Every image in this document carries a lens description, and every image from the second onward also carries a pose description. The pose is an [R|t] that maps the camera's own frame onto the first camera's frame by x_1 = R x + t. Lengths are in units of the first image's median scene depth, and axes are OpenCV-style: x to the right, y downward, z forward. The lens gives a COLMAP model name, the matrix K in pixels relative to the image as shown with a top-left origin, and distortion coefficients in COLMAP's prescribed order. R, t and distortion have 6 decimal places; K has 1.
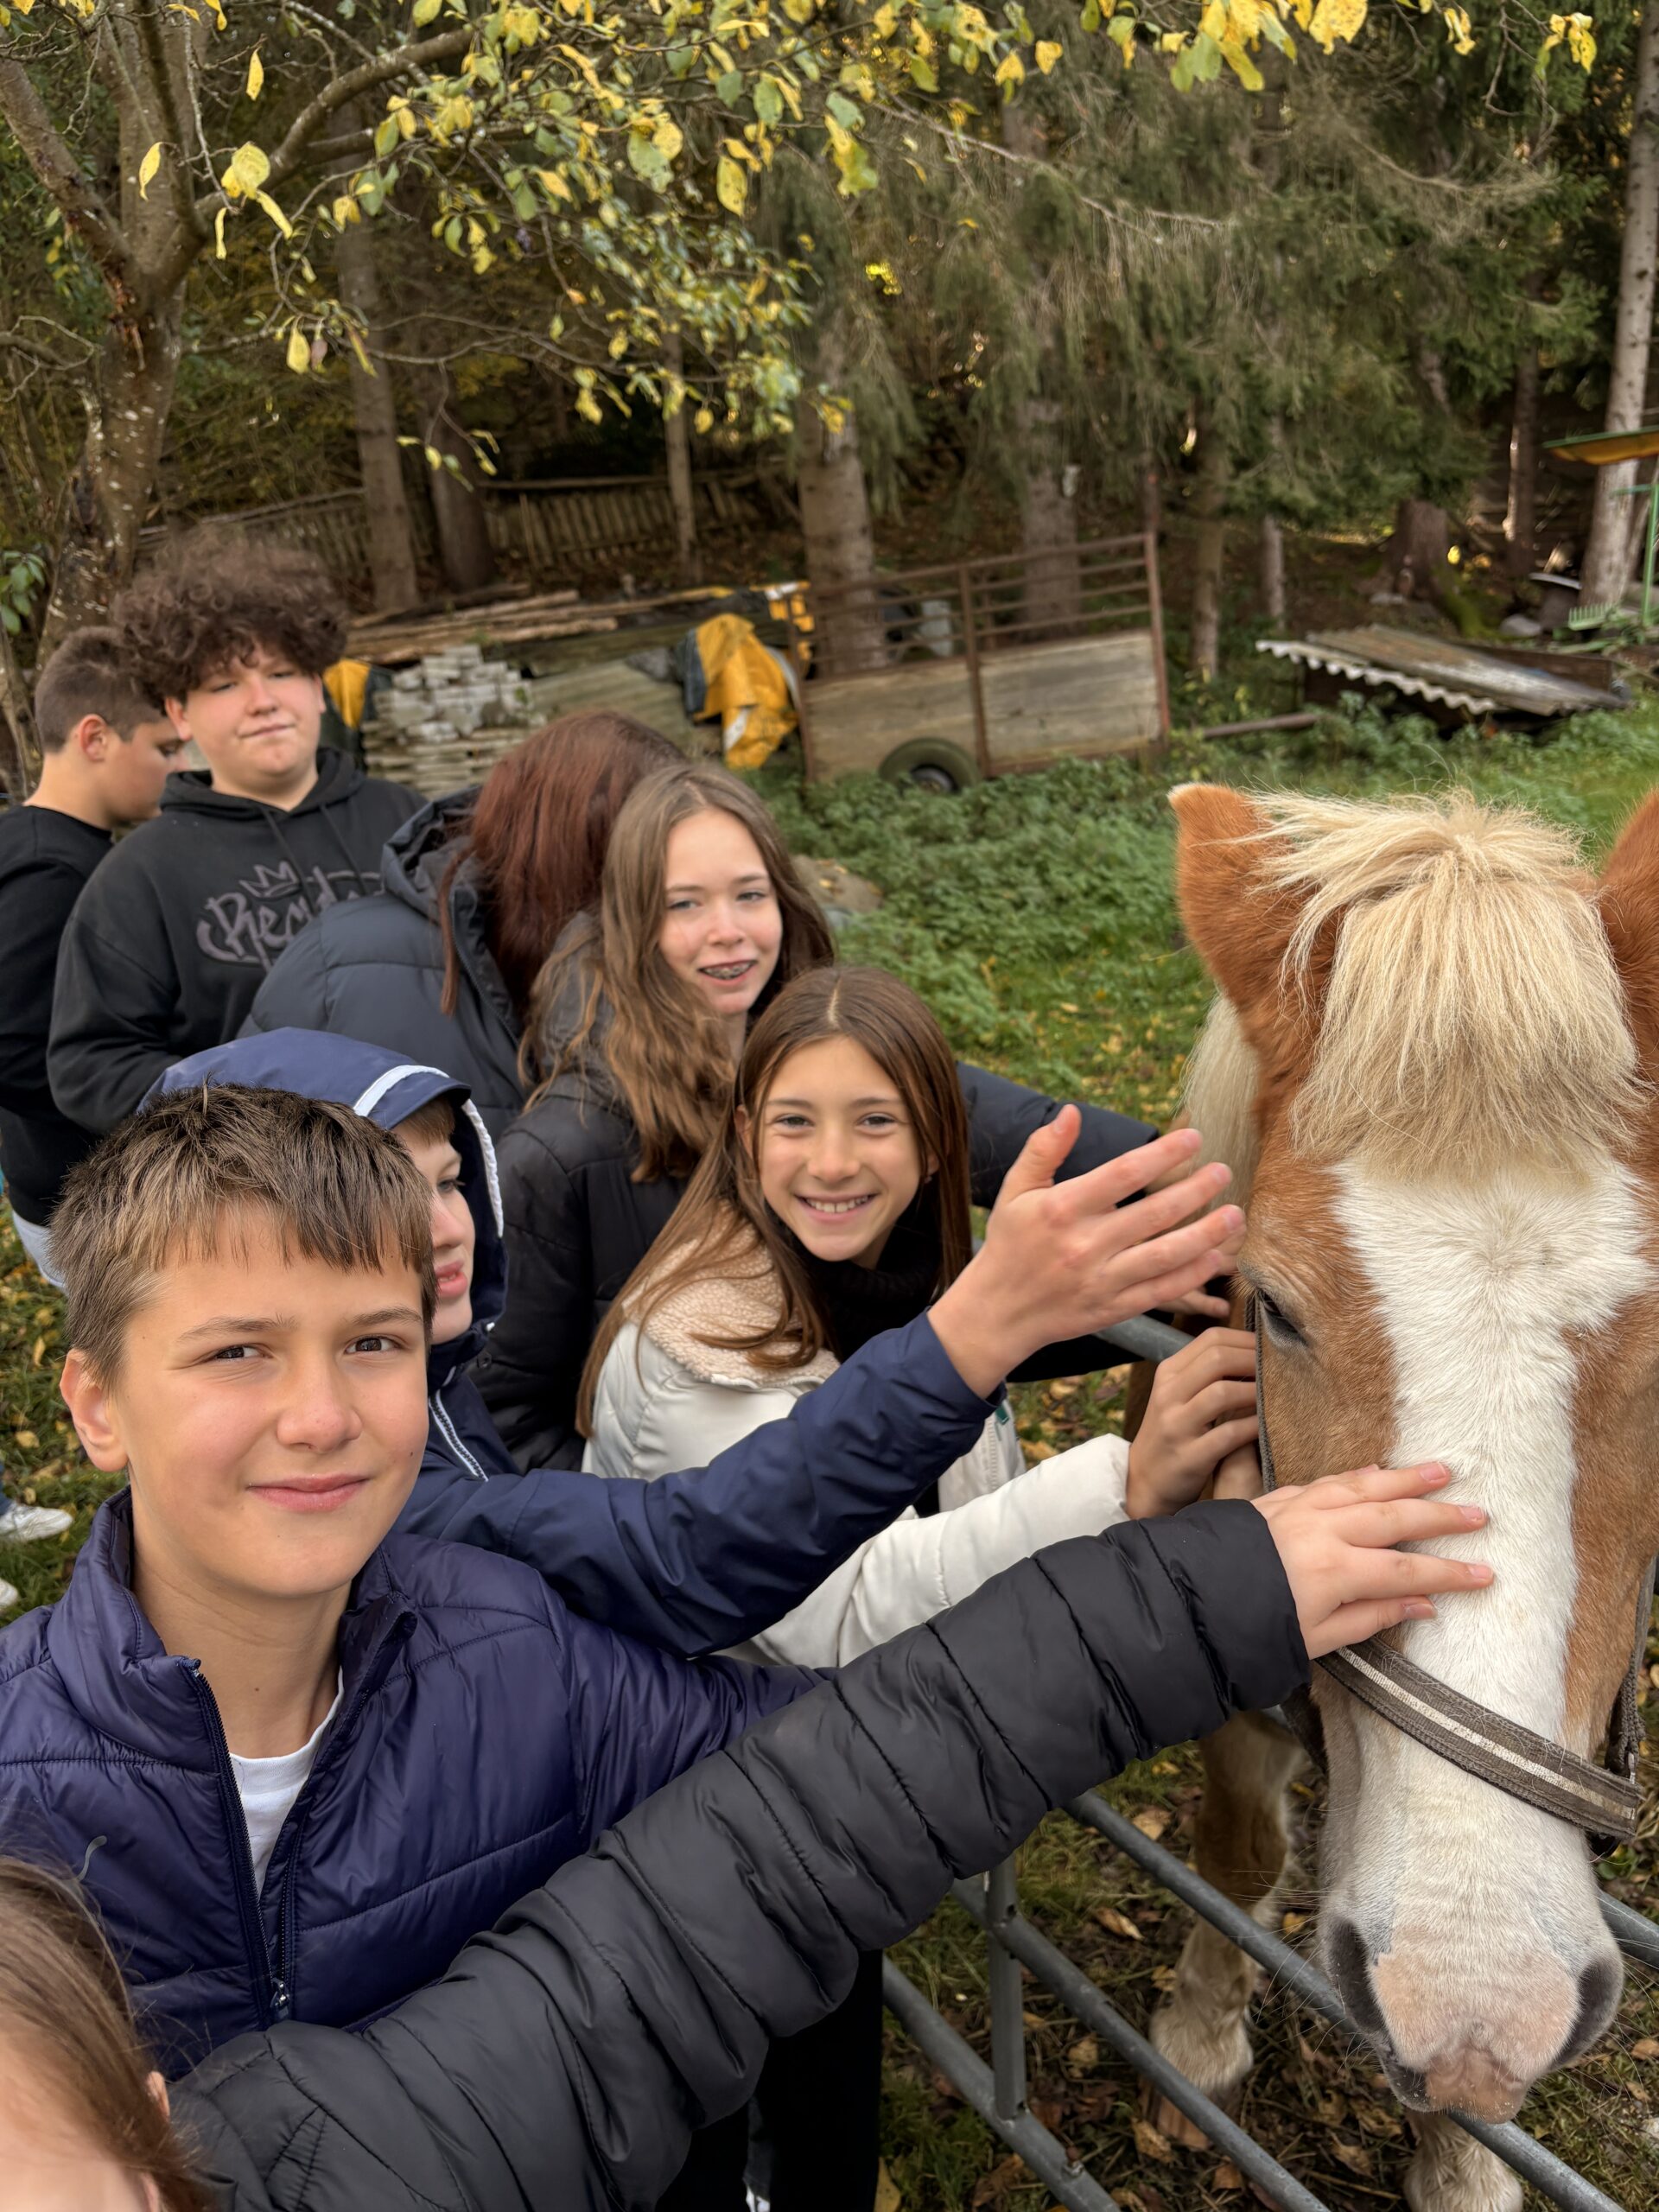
lens RADIAL K [[1641.3, 0, 829.5], [0, 1641.3, 1106.0], [0, 0, 1]] dist [-0.003239, -0.041887]
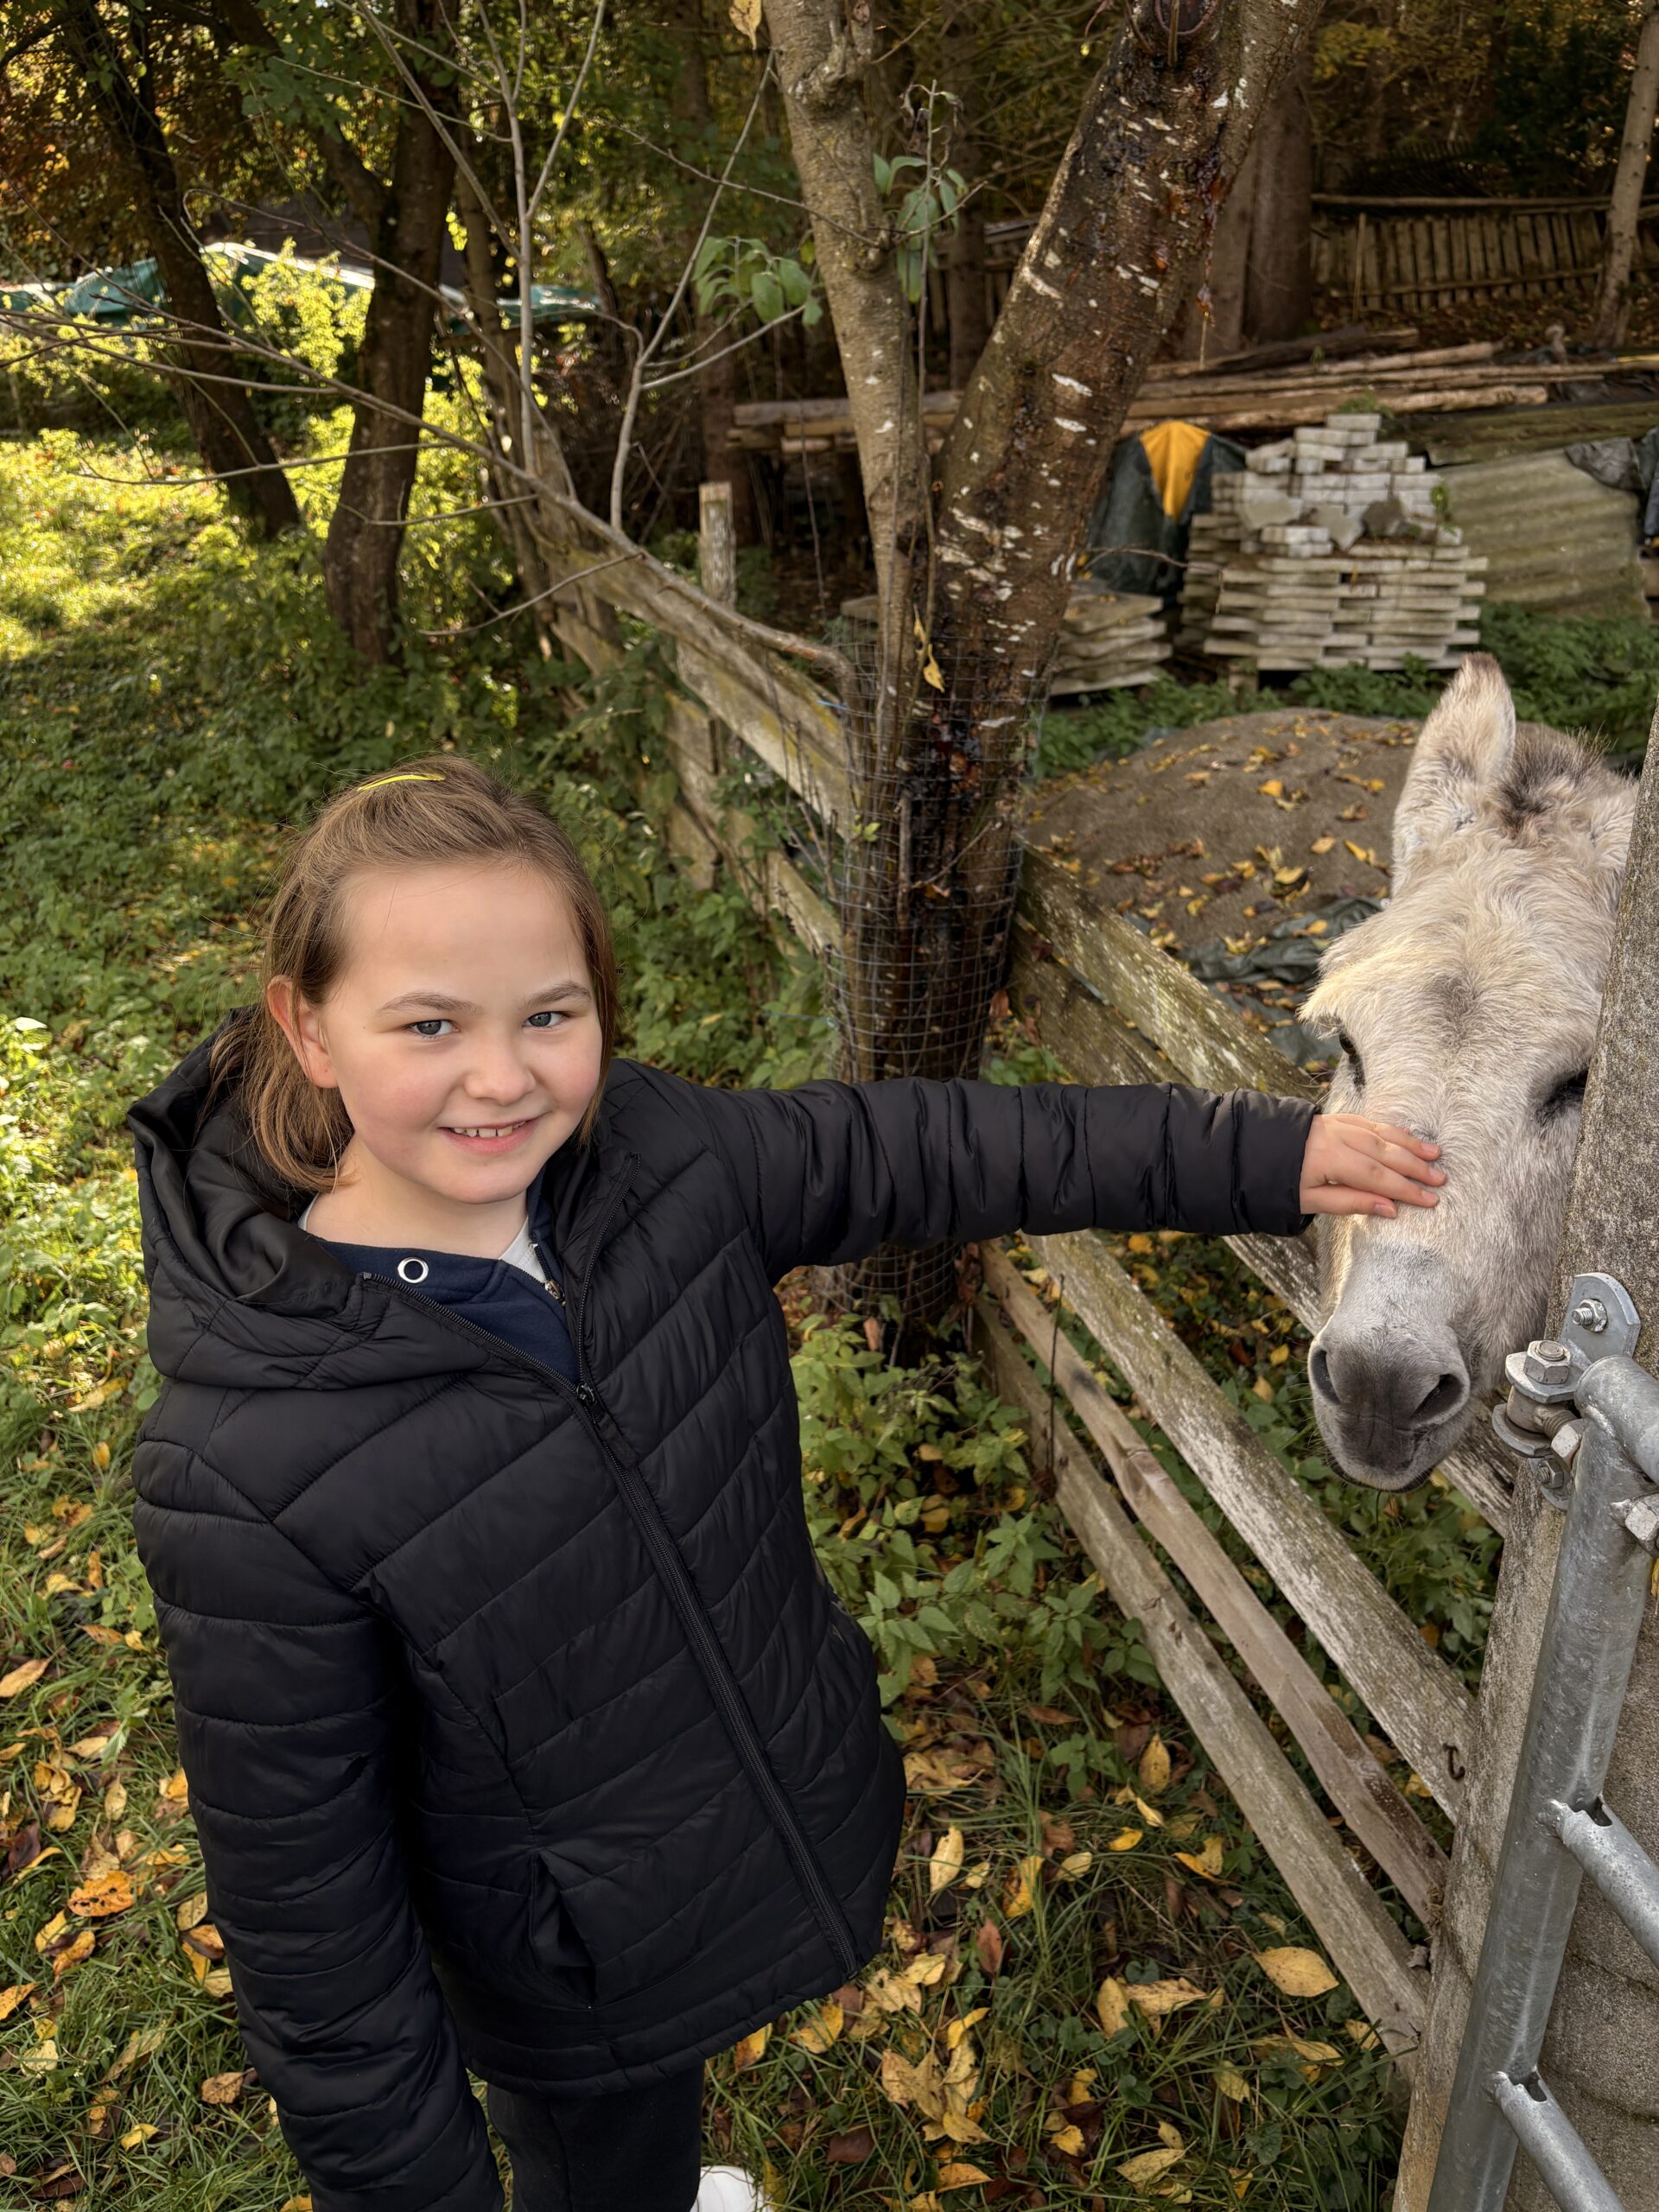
lens RADIAL K [[1644.0, 0, 829.5], [0, 1644.0, 1106.0], [0, 0, 1]] dist [0.084031, -0.102523]
pose [[0.921694, 0.213873, -0.323633, -0.136624], [-0.172210, 0.973158, 0.152664, -0.062393], [0.347597, -0.084977, 0.933786, 0.228167]]
